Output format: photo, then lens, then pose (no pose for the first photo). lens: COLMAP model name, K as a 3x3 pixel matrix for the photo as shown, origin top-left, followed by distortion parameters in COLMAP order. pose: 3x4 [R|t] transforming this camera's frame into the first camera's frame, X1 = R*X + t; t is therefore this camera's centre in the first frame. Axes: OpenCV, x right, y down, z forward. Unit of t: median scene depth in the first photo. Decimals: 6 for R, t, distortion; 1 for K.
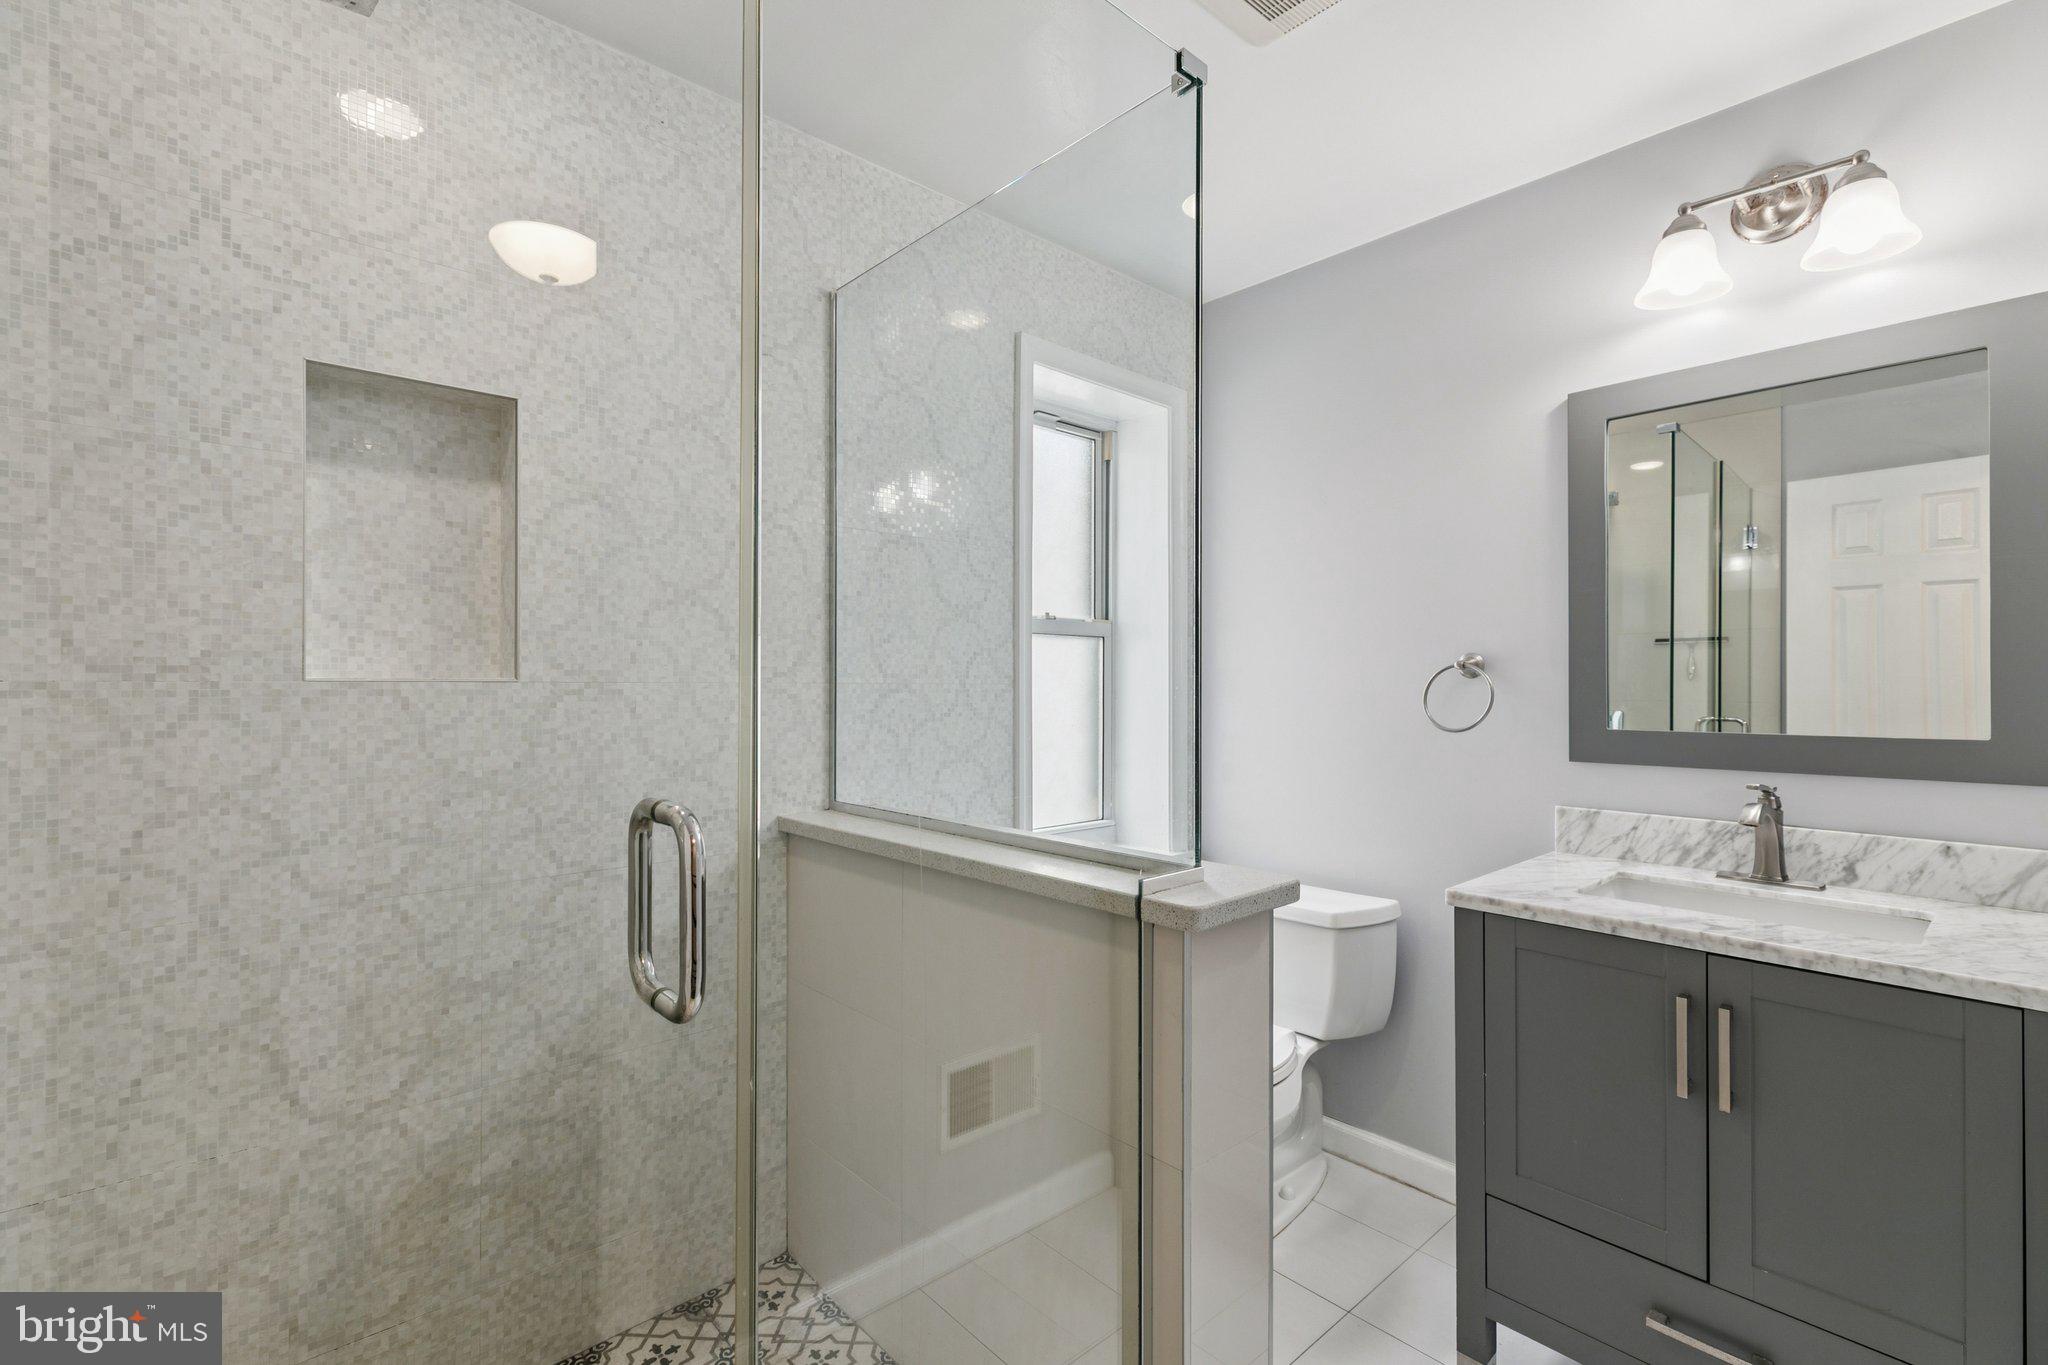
lens RADIAL K [[918.5, 0, 1027.8], [0, 918.5, 689.4], [0, 0, 1]] dist [0.003389, -0.000019]
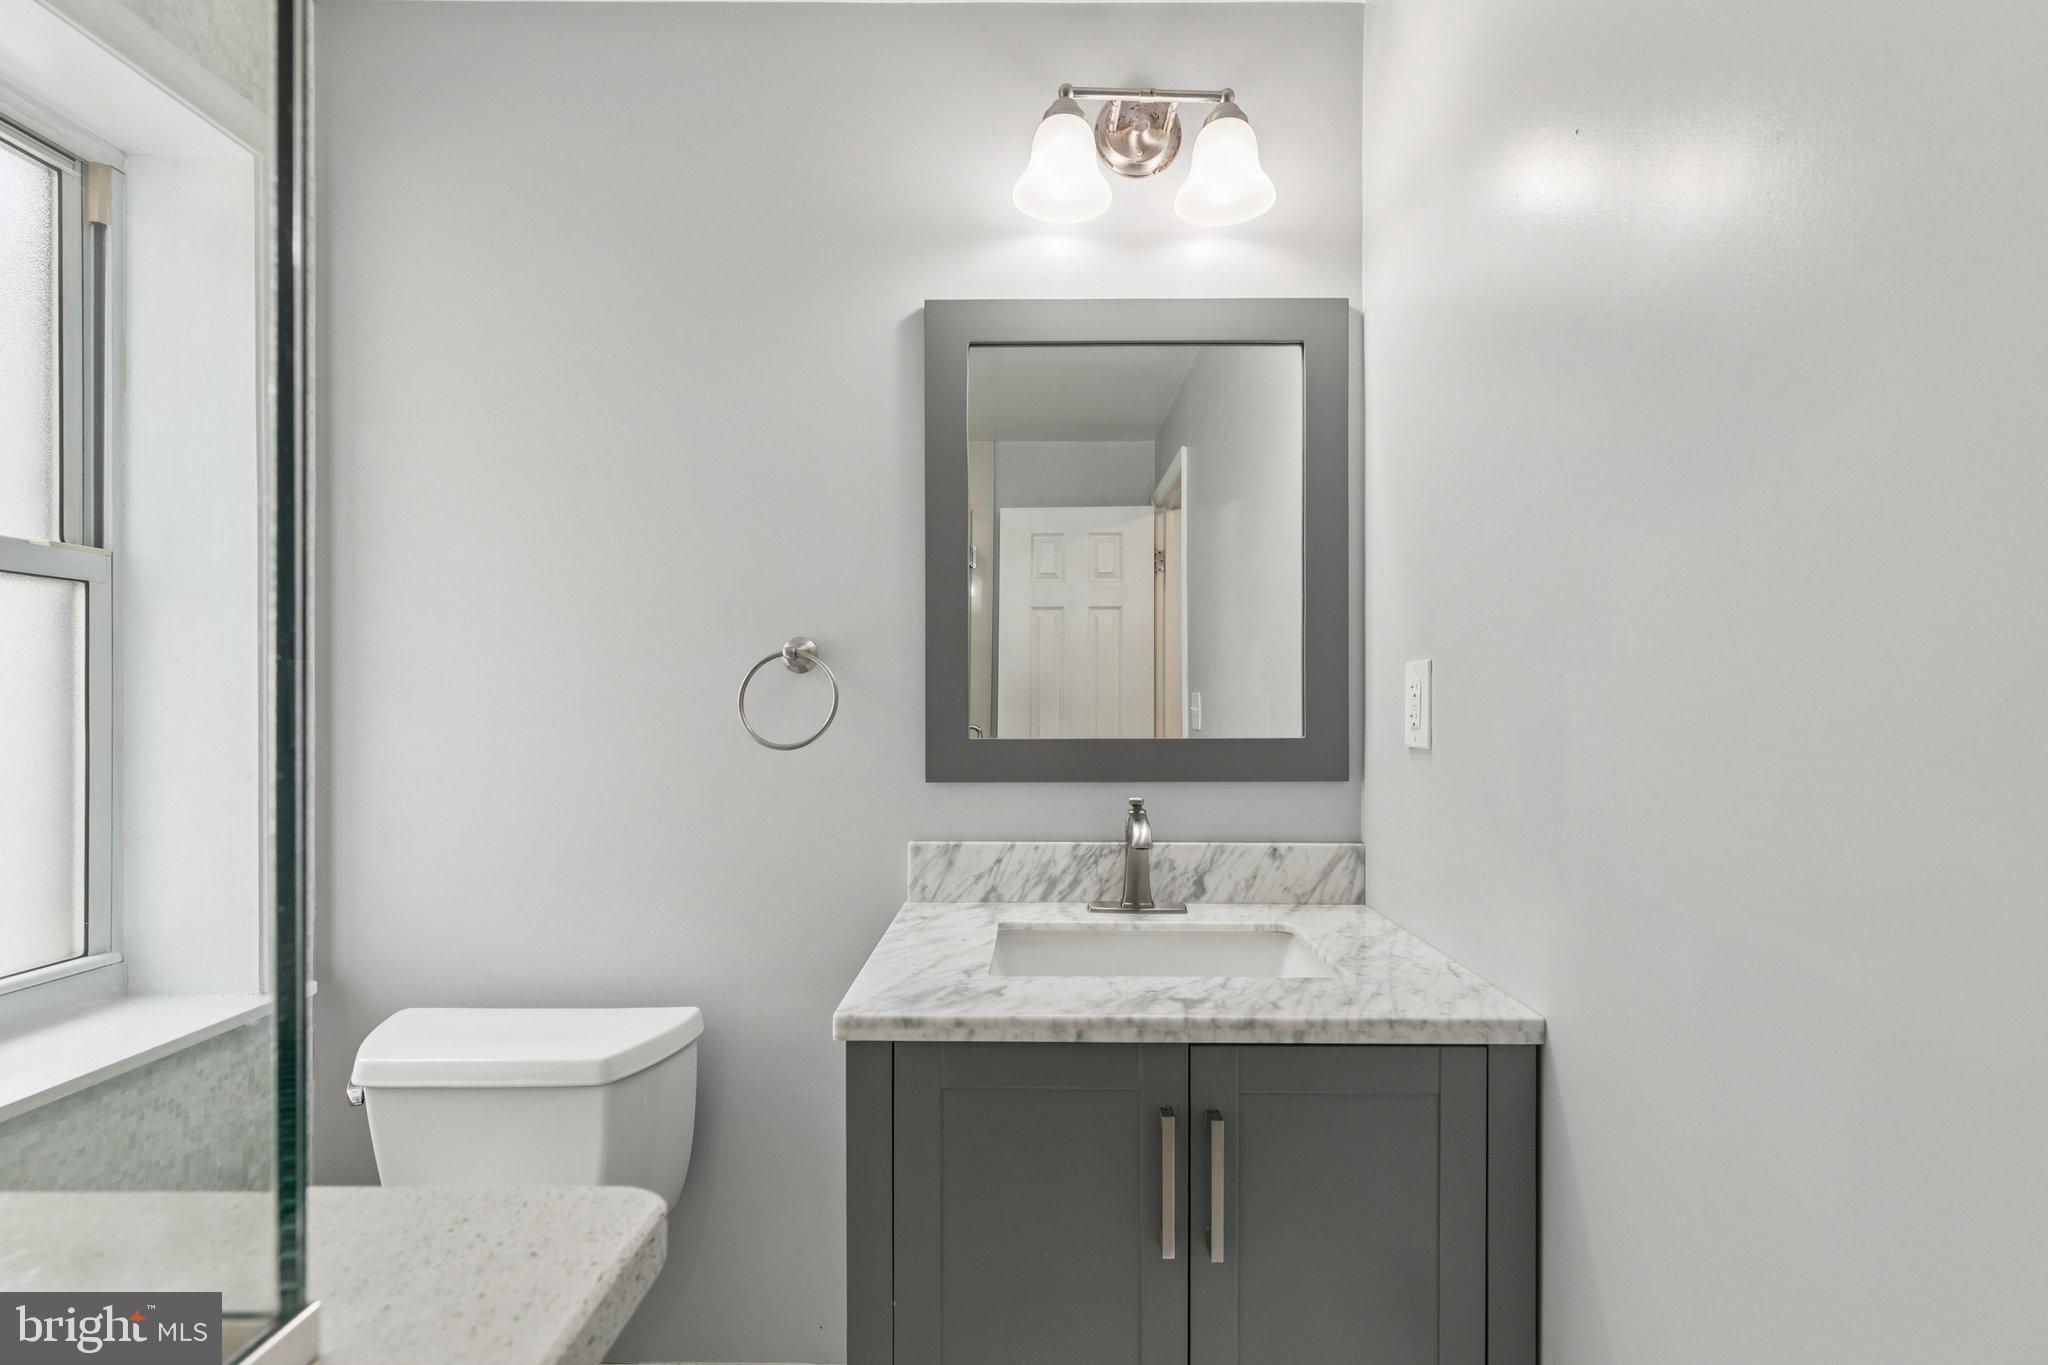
lens RADIAL K [[911.6, 0, 1024.6], [0, 911.6, 705.1], [0, 0, 1]] dist [0.001922, 0.000093]
pose [[0.677764, -0.001656, 0.735277, 0.052622], [0.002608, 0.999997, -0.000152, 0.008721], [-0.735275, 0.002020, 0.677766, 0.255488]]
